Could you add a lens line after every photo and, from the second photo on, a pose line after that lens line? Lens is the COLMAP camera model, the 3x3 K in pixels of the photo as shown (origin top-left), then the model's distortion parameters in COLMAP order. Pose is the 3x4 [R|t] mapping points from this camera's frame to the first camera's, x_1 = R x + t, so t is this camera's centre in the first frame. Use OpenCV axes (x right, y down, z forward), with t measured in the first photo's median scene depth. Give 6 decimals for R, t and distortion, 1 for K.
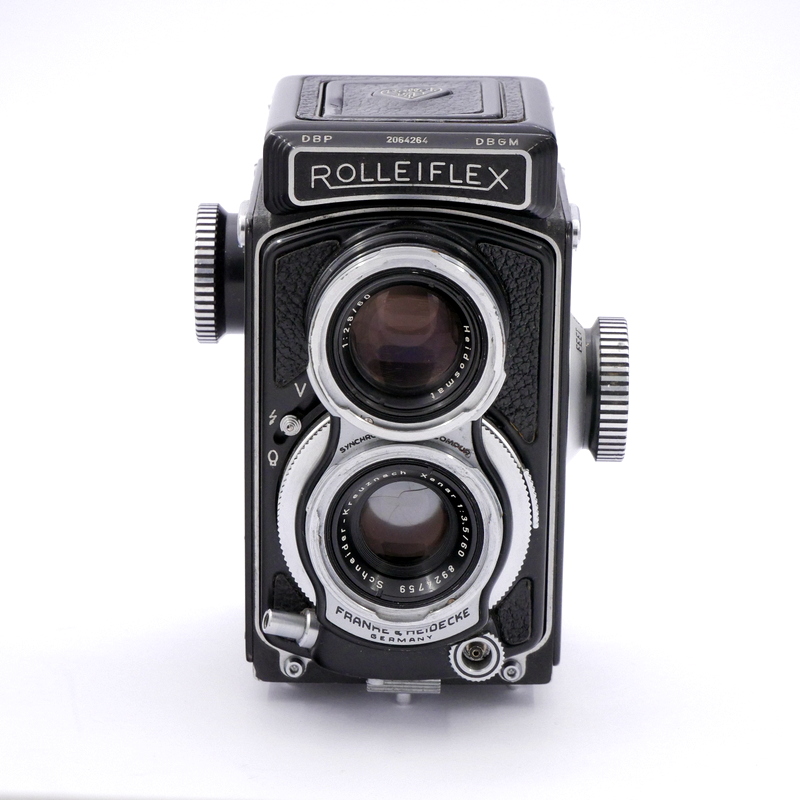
lens RADIAL K [[3166.6, 0, 400.0], [0, 3166.6, 401.6], [0, 0, 1]] dist [0.329885, 0.000000]
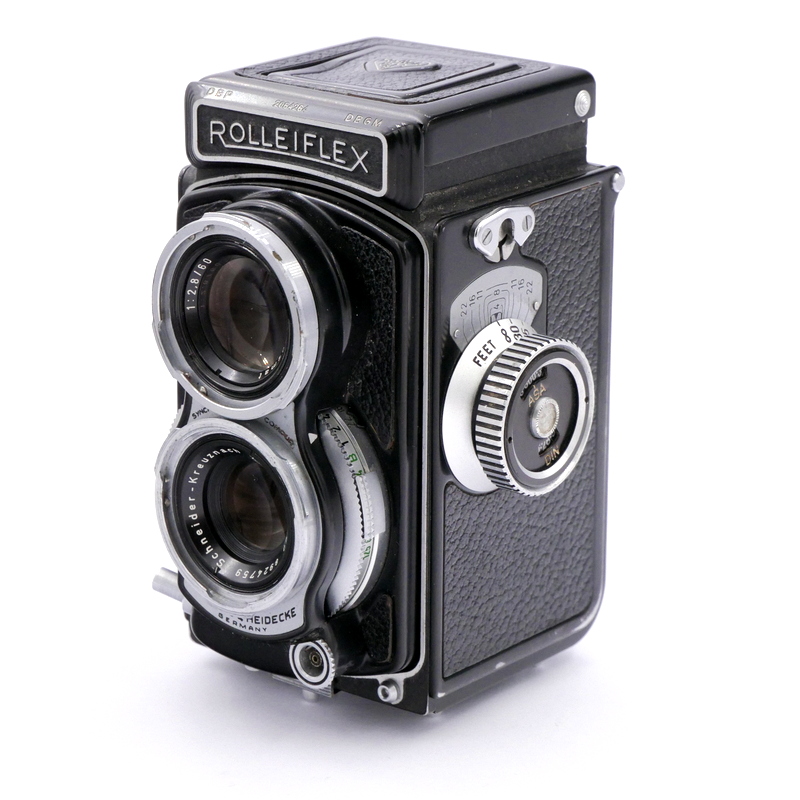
lens RADIAL K [[3166.6, 0, 402.5], [0, 3166.6, 399.9], [0, 0, 1]] dist [0.329885, 0.000000]
pose [[0.775955, 0.180028, -0.604552, 0.616001], [-0.173285, 0.982372, 0.070123, -0.068497], [0.606519, 0.050347, 0.793473, 0.272191]]
